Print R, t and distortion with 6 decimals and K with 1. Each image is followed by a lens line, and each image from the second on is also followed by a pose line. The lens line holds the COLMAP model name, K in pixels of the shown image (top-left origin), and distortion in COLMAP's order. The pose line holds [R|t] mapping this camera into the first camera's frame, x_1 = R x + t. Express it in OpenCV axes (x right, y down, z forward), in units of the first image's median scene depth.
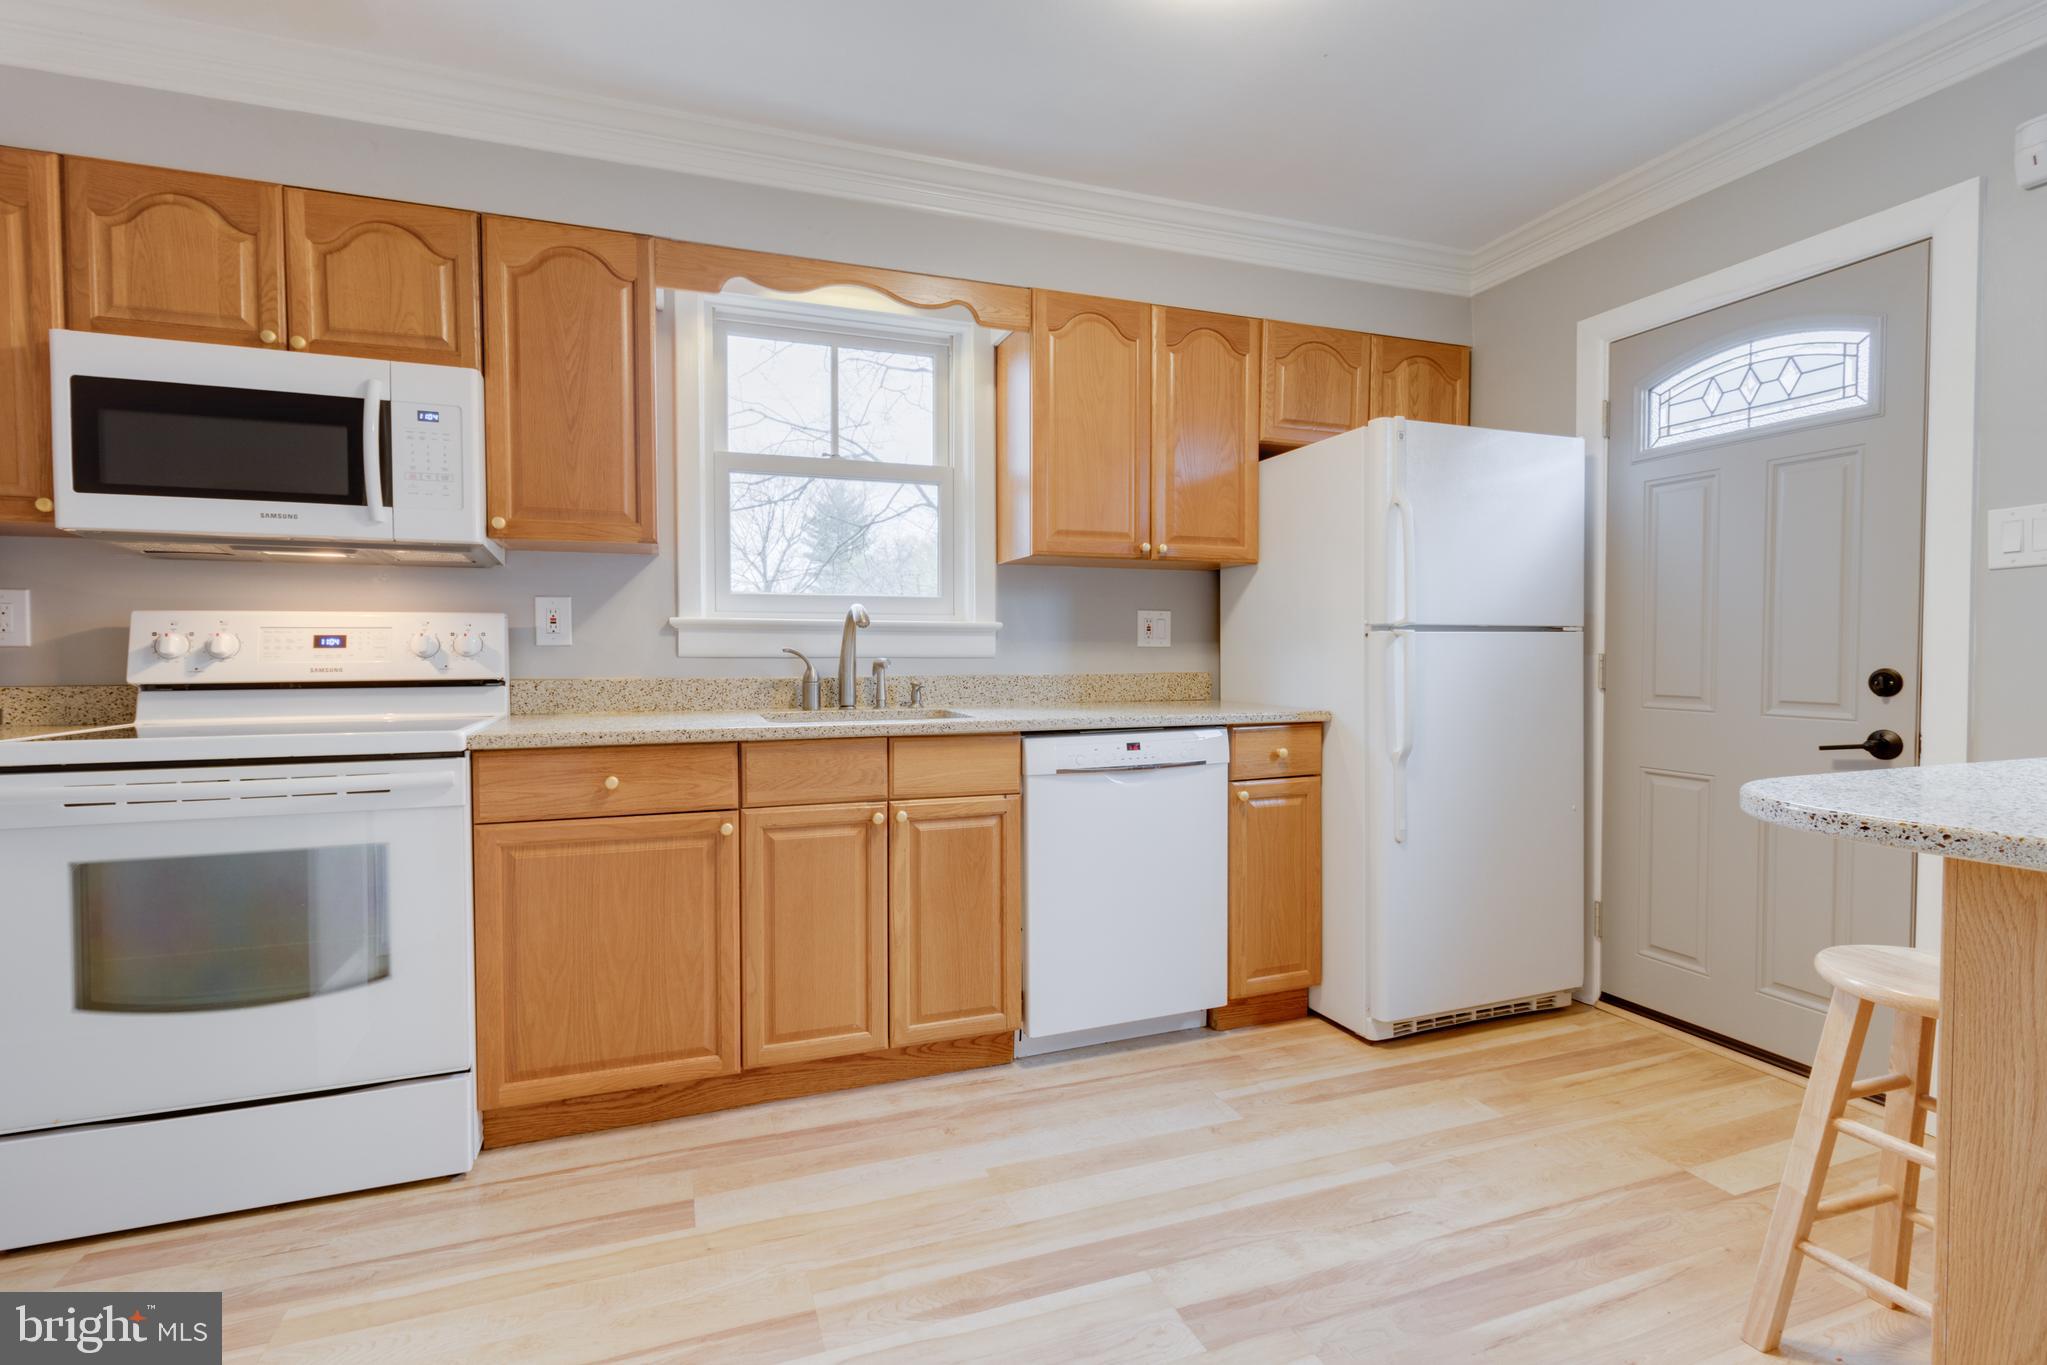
lens RADIAL K [[949.4, 0, 1010.3], [0, 949.4, 675.9], [0, 0, 1]] dist [0.004423, -0.001274]
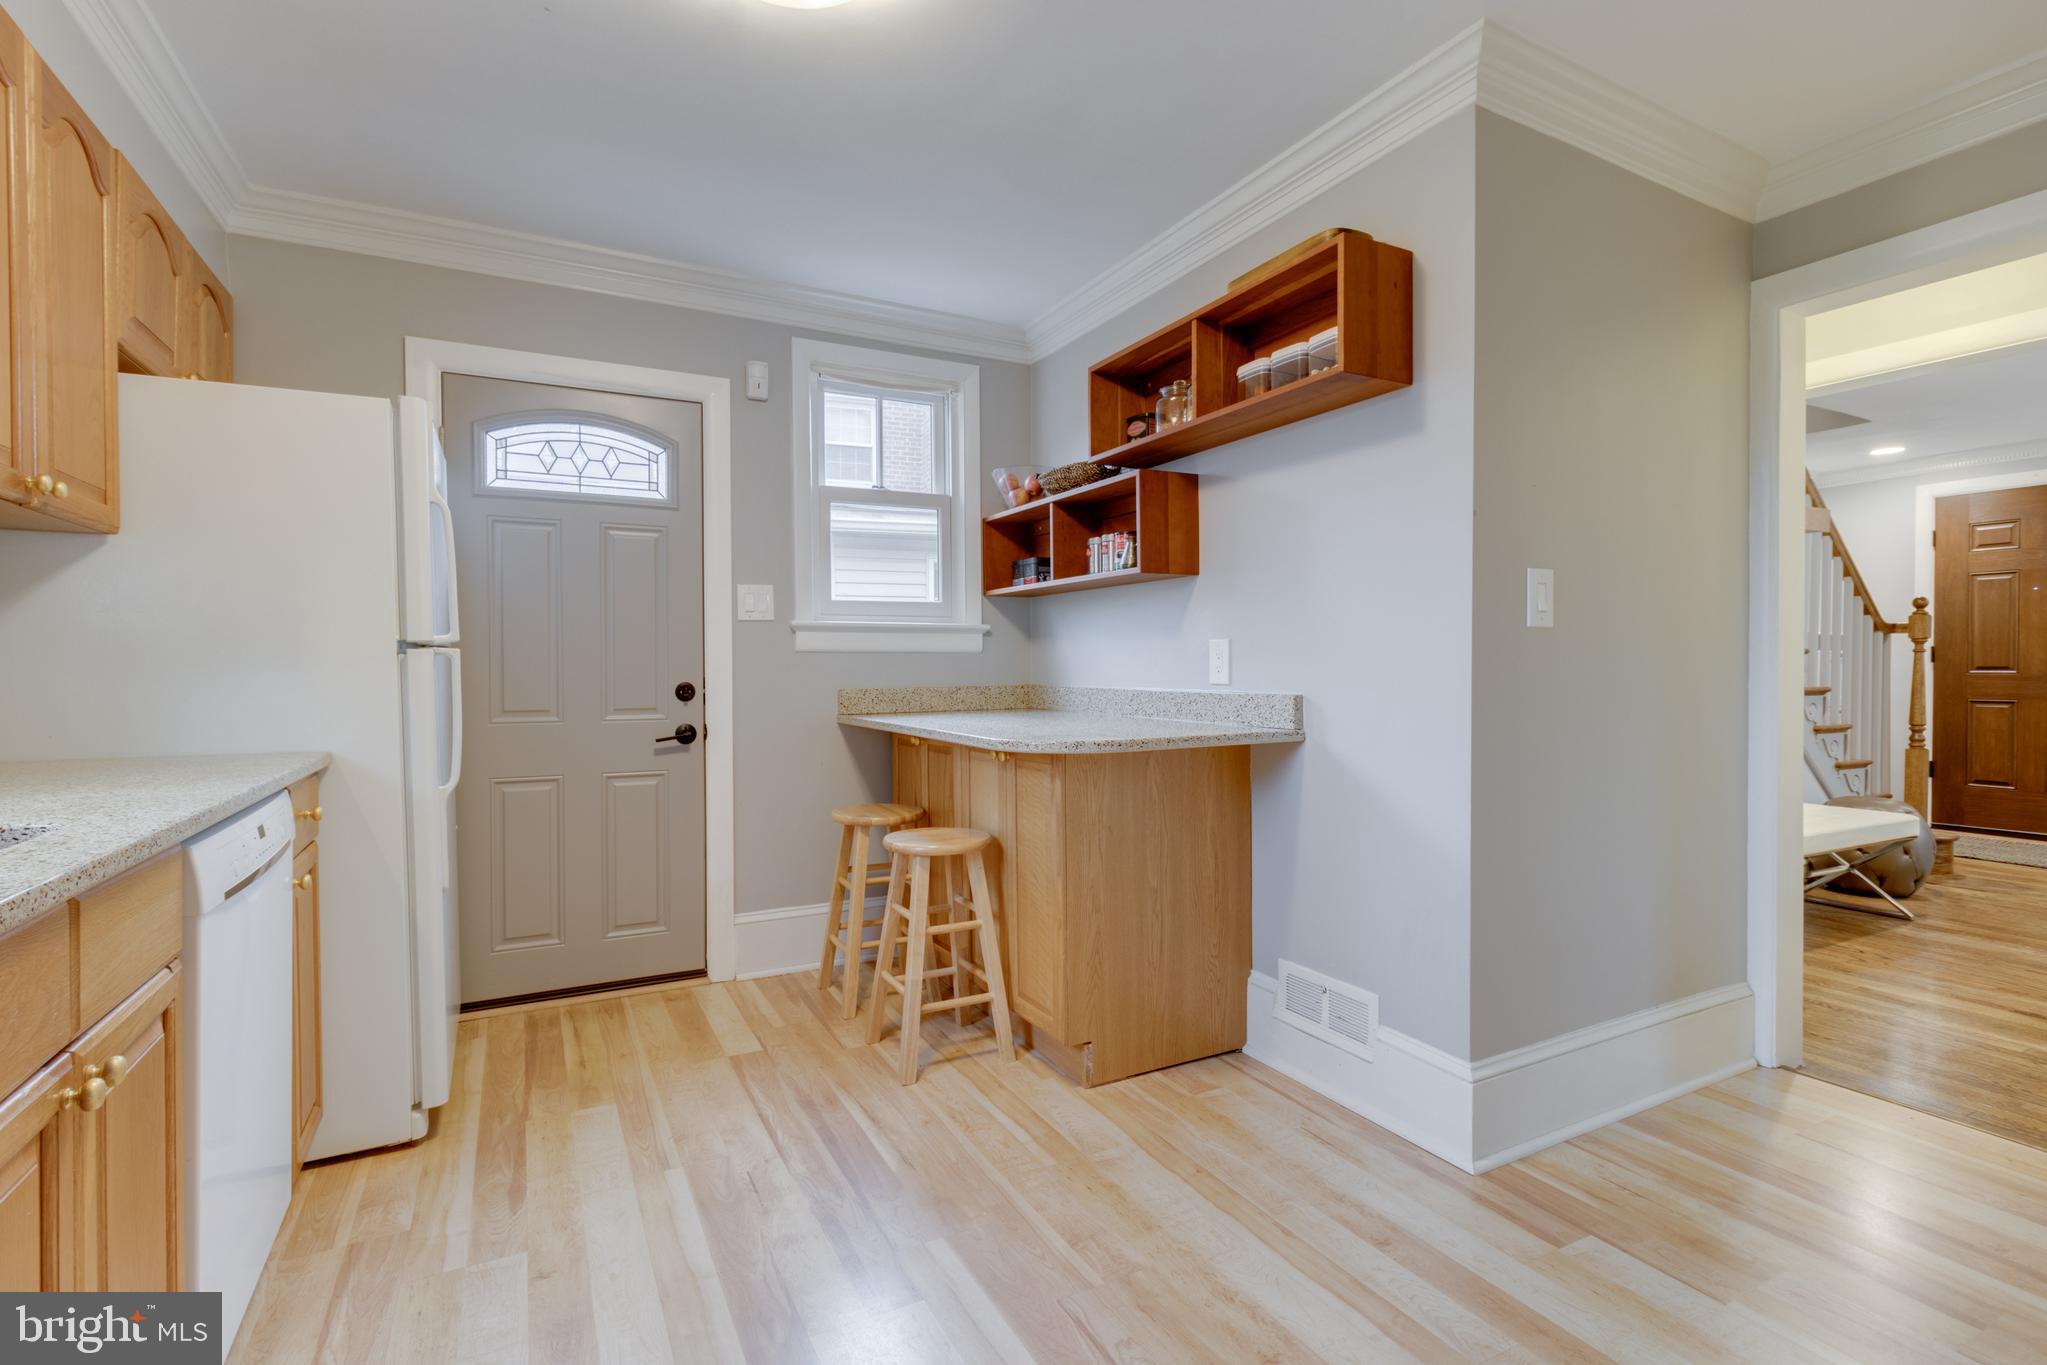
lens RADIAL K [[949.4, 0, 1021.0], [0, 949.4, 672.0], [0, 0, 1]] dist [0.004423, -0.001274]
pose [[-0.129138, -0.005402, 0.991612, -0.579636], [0.027956, 0.999568, 0.009087, -0.021837], [-0.991232, 0.028895, -0.128931, 0.641627]]
